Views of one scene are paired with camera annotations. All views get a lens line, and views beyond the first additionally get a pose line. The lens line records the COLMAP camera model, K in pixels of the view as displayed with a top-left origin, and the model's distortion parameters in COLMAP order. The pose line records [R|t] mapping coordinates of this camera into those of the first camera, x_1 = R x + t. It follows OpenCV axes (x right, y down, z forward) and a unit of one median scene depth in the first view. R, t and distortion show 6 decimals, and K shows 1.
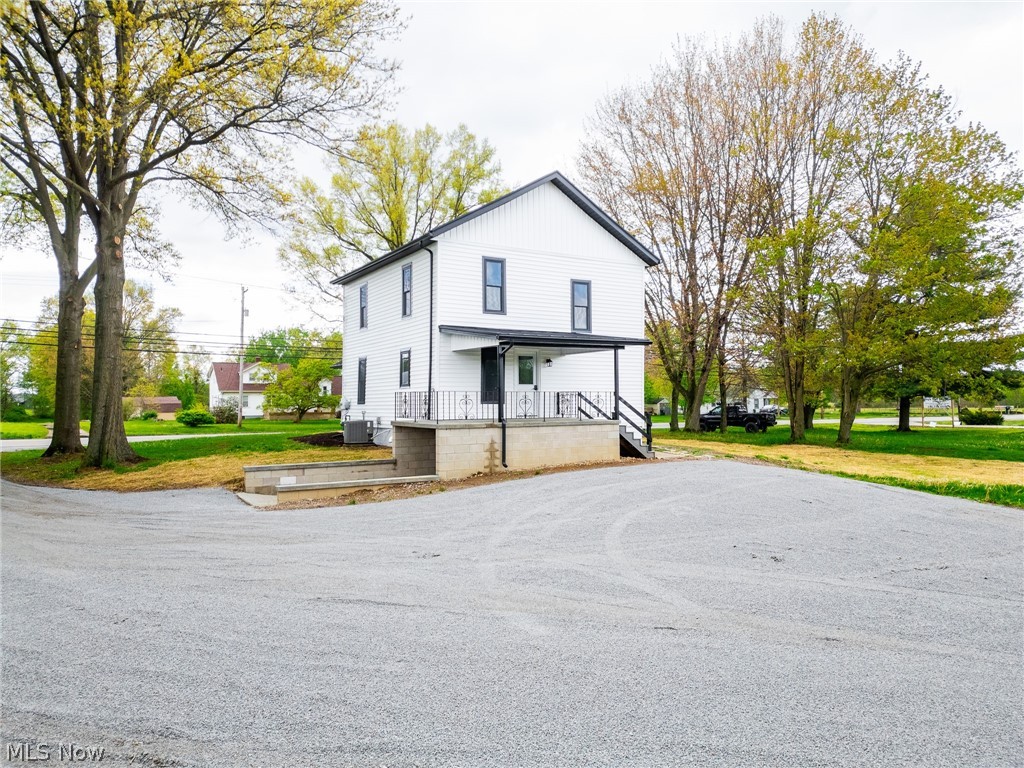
lens RADIAL K [[704.8, 0, 512.0], [0, 704.8, 384.0], [0, 0, 1]] dist [0.090732, -0.090539]
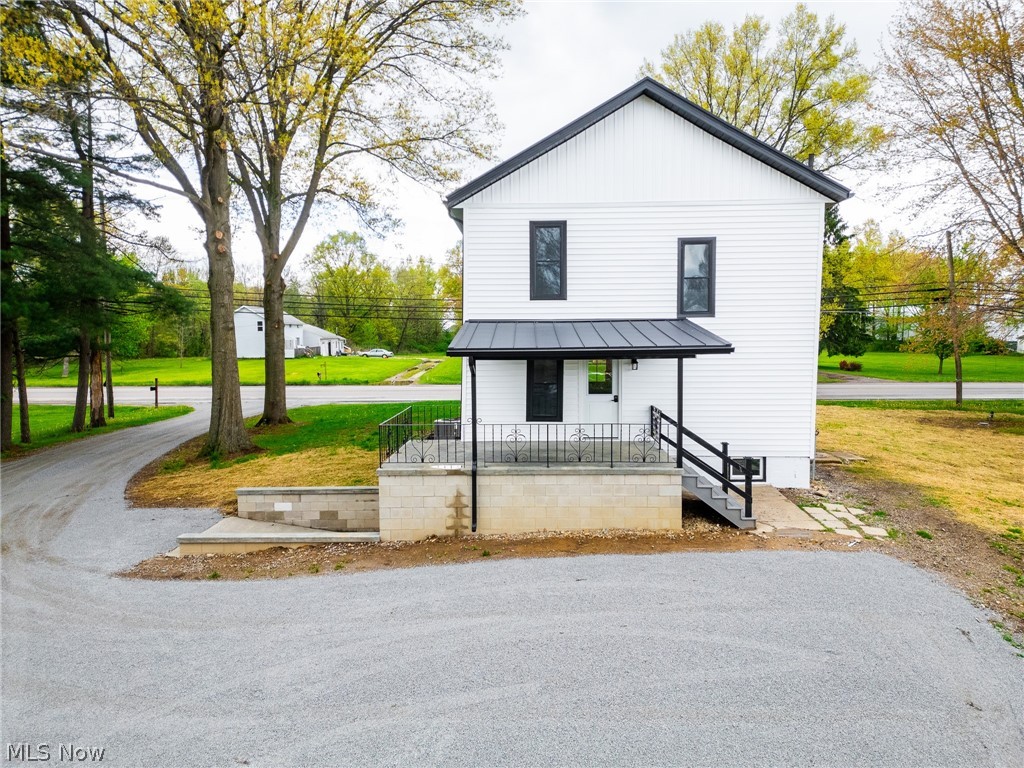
lens RADIAL K [[704.8, 0, 512.0], [0, 704.8, 384.0], [0, 0, 1]] dist [0.090732, -0.090539]
pose [[0.851493, 0.038536, -0.522948, 0.332753], [0.016308, 0.994867, 0.099866, -0.086605], [0.524112, -0.093563, 0.846494, 0.354909]]
